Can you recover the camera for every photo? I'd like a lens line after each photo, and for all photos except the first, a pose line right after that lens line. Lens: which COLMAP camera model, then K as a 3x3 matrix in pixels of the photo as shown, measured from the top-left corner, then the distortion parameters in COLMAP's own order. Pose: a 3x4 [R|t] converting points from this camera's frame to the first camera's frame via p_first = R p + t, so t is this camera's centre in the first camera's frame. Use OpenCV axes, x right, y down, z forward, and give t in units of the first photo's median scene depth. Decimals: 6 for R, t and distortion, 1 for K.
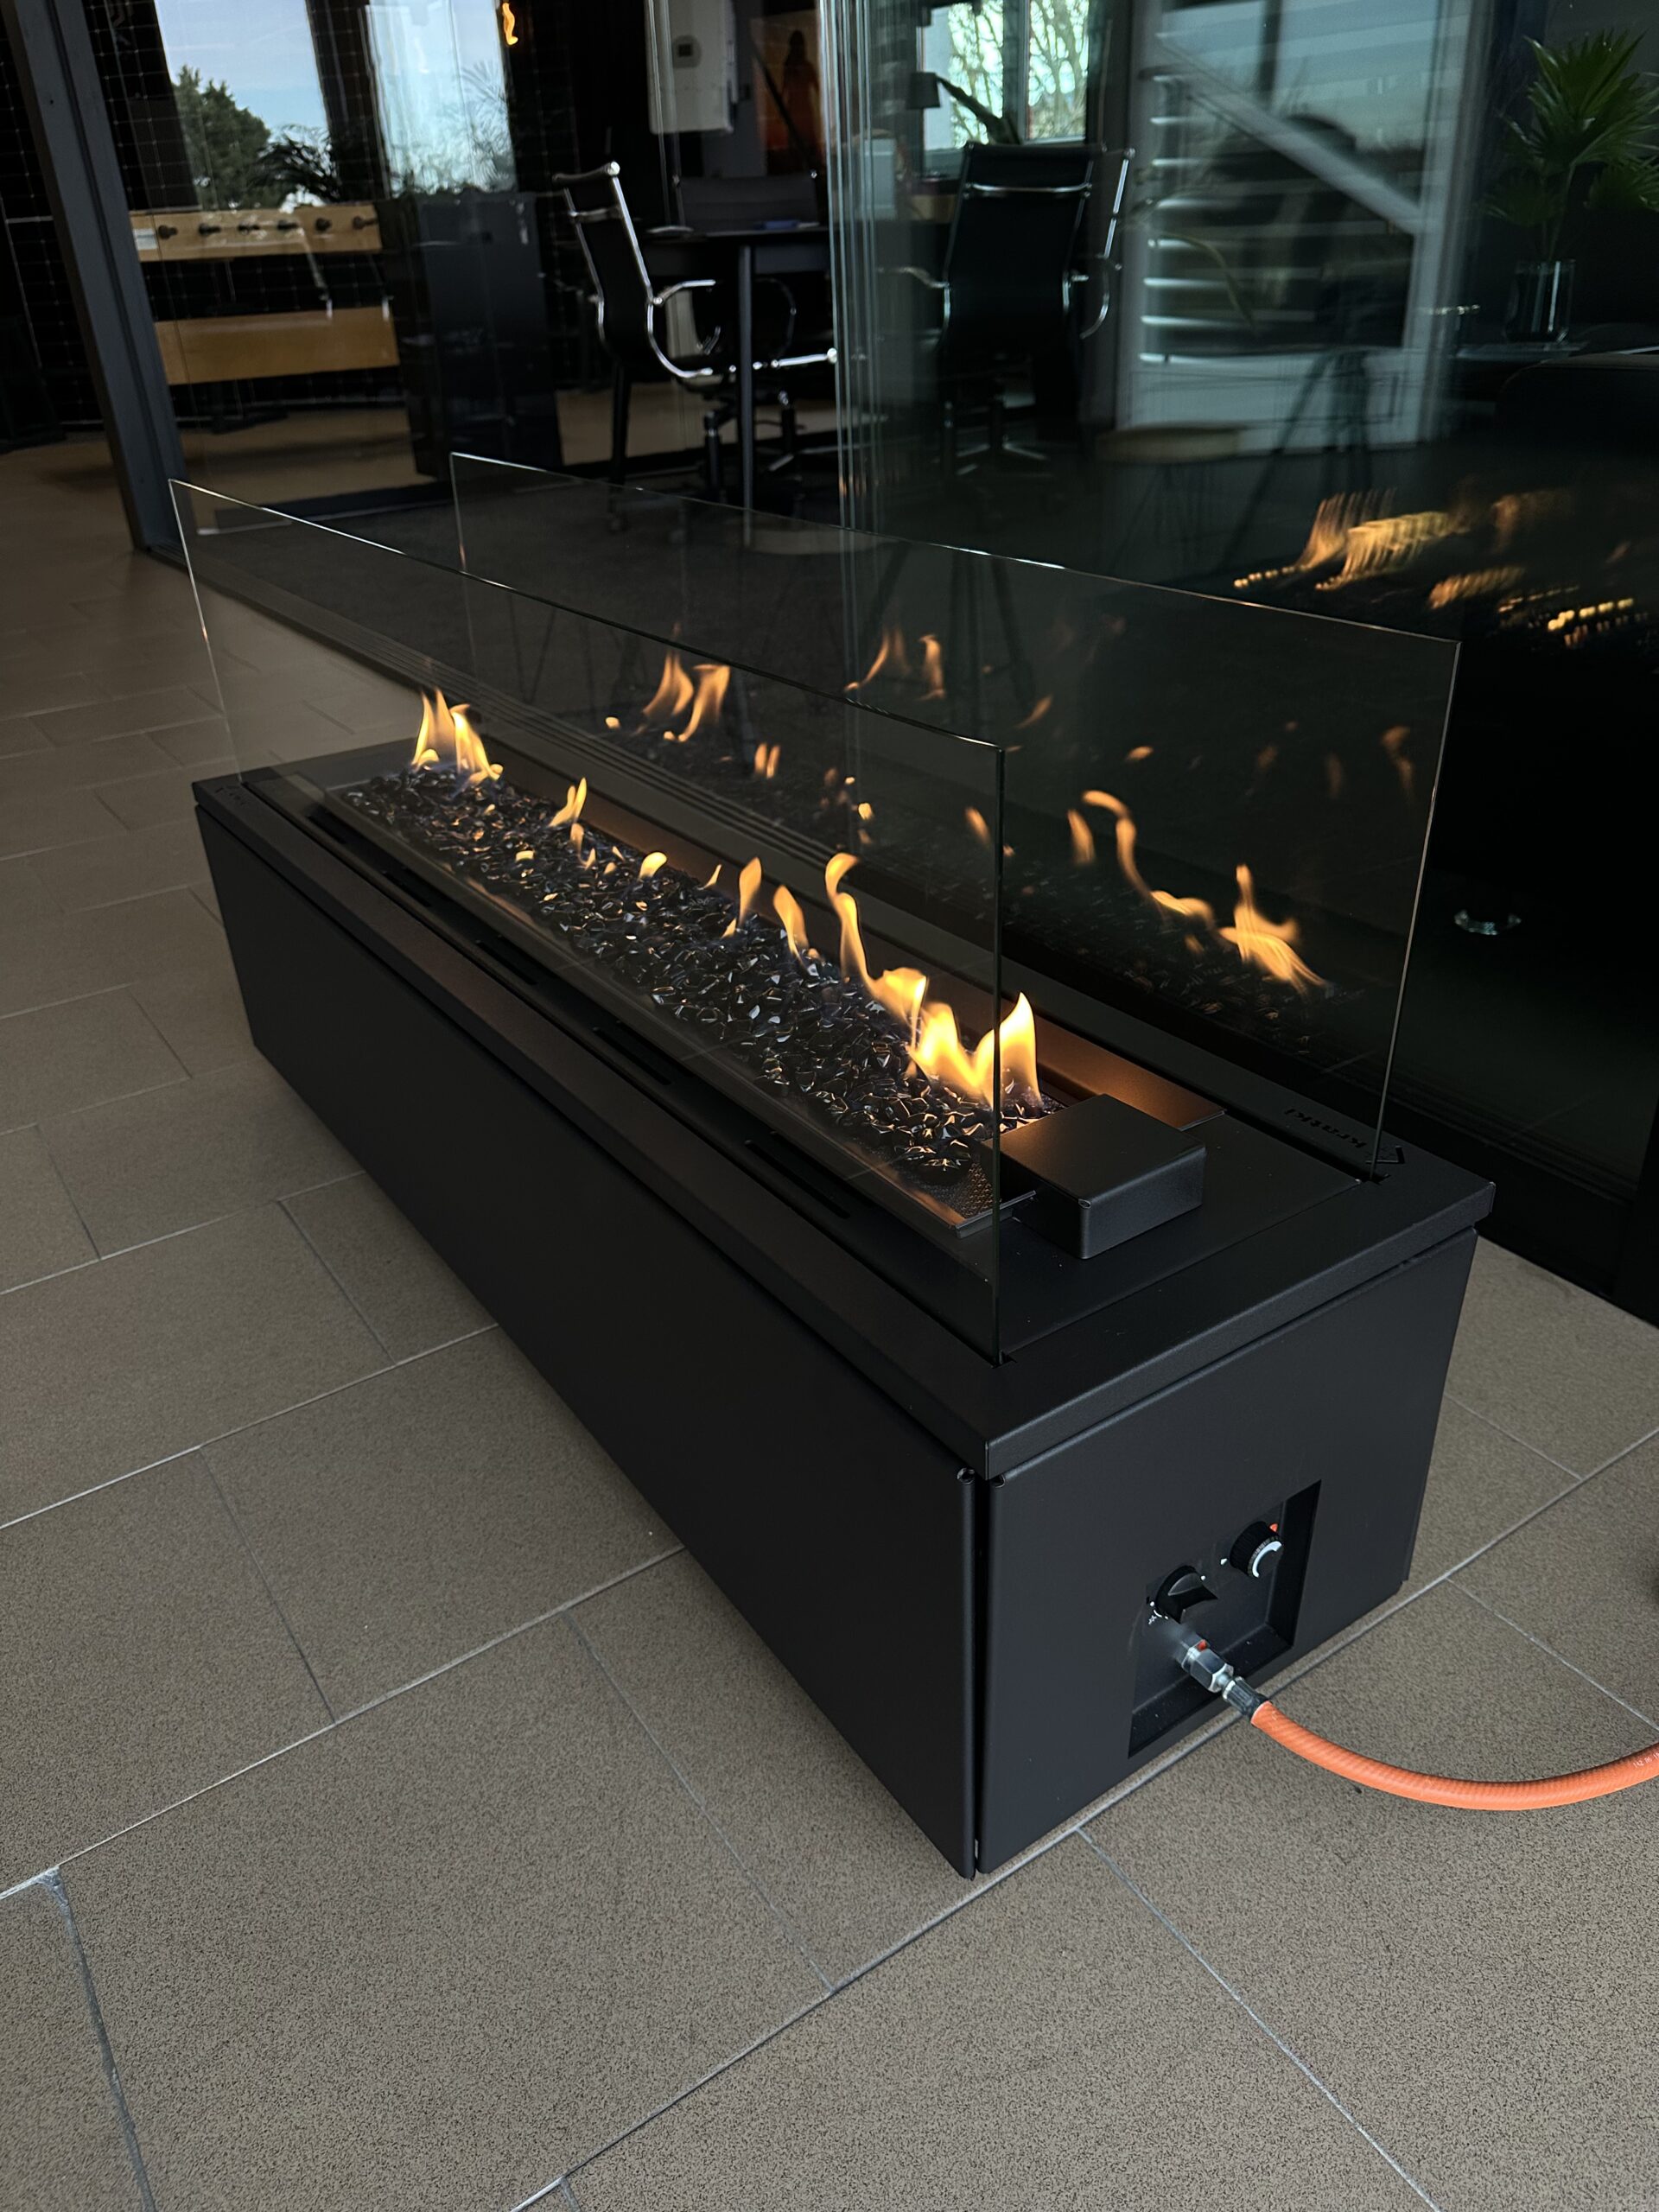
lens RADIAL K [[1575.4, 0, 829.5], [0, 1575.4, 1106.0], [0, 0, 1]] dist [0.052905, -0.075267]
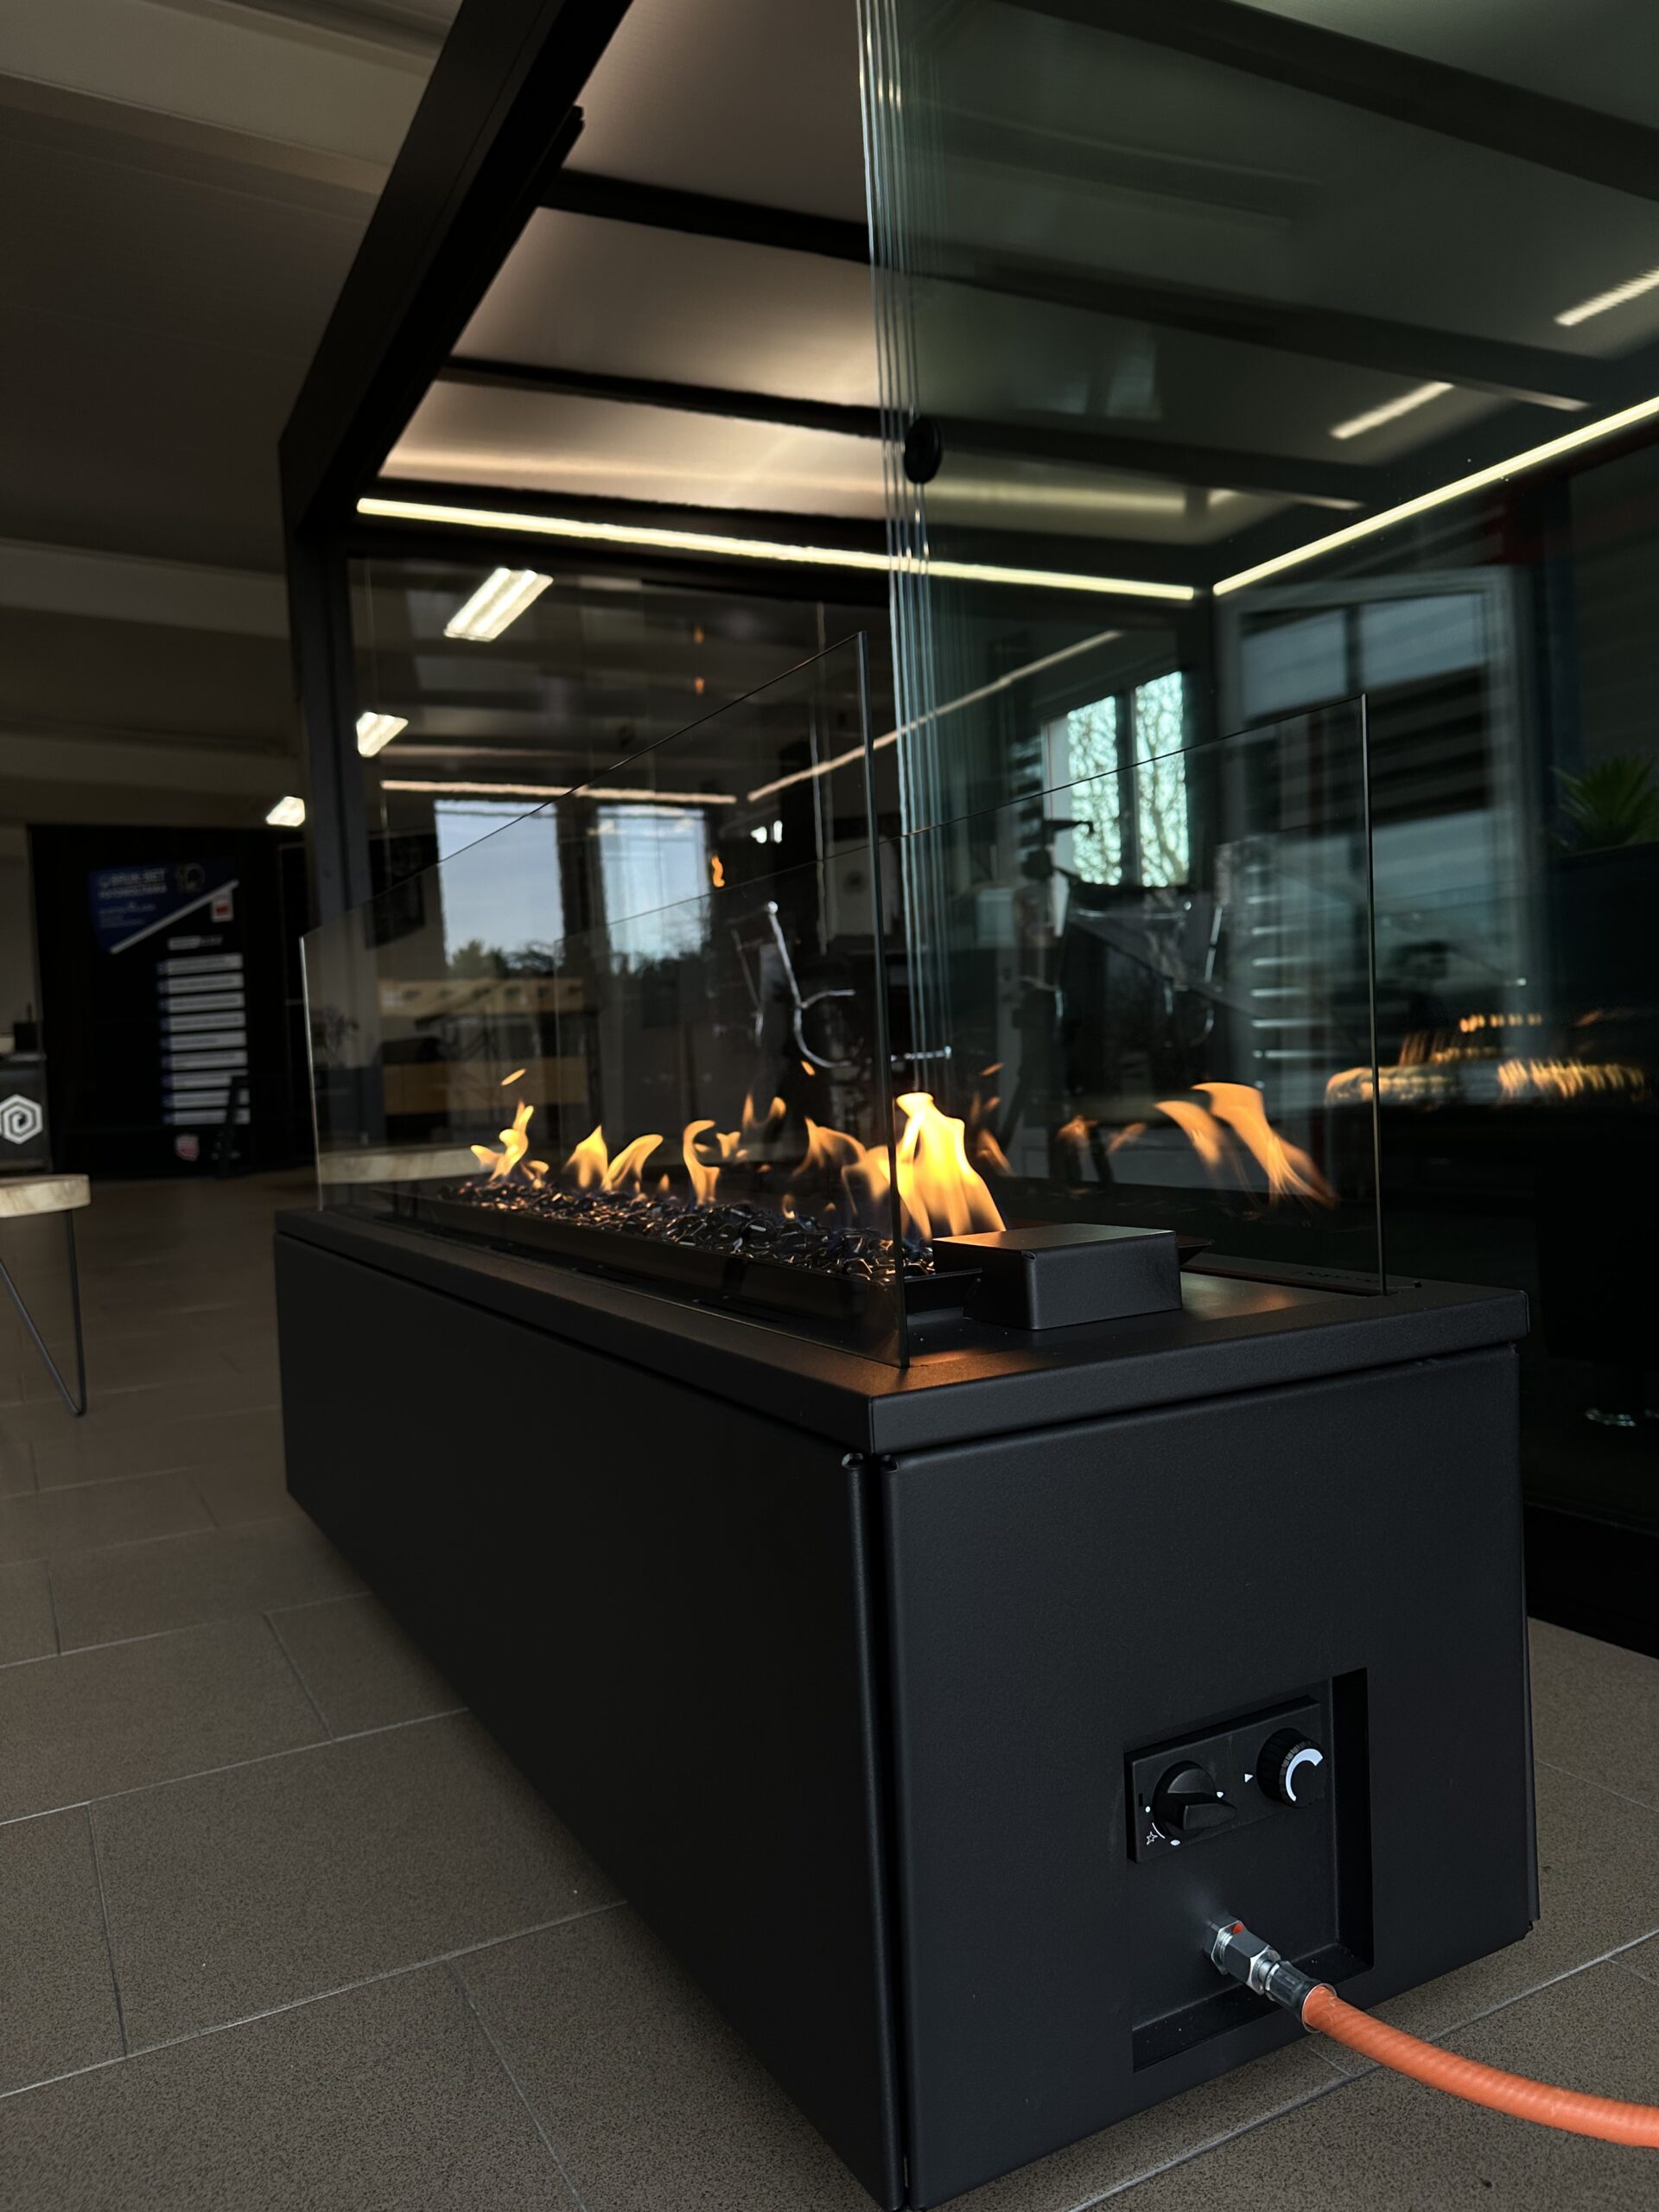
lens RADIAL K [[1581.0, 0, 828.3], [0, 1581.0, 1100.0], [0, 0, 1]] dist [0.033919, -0.034826]
pose [[0.994380, -0.008183, -0.105556, 0.108640], [-0.041773, 0.885795, -0.462192, 0.301124], [0.097284, 0.464004, 0.880475, 0.123947]]
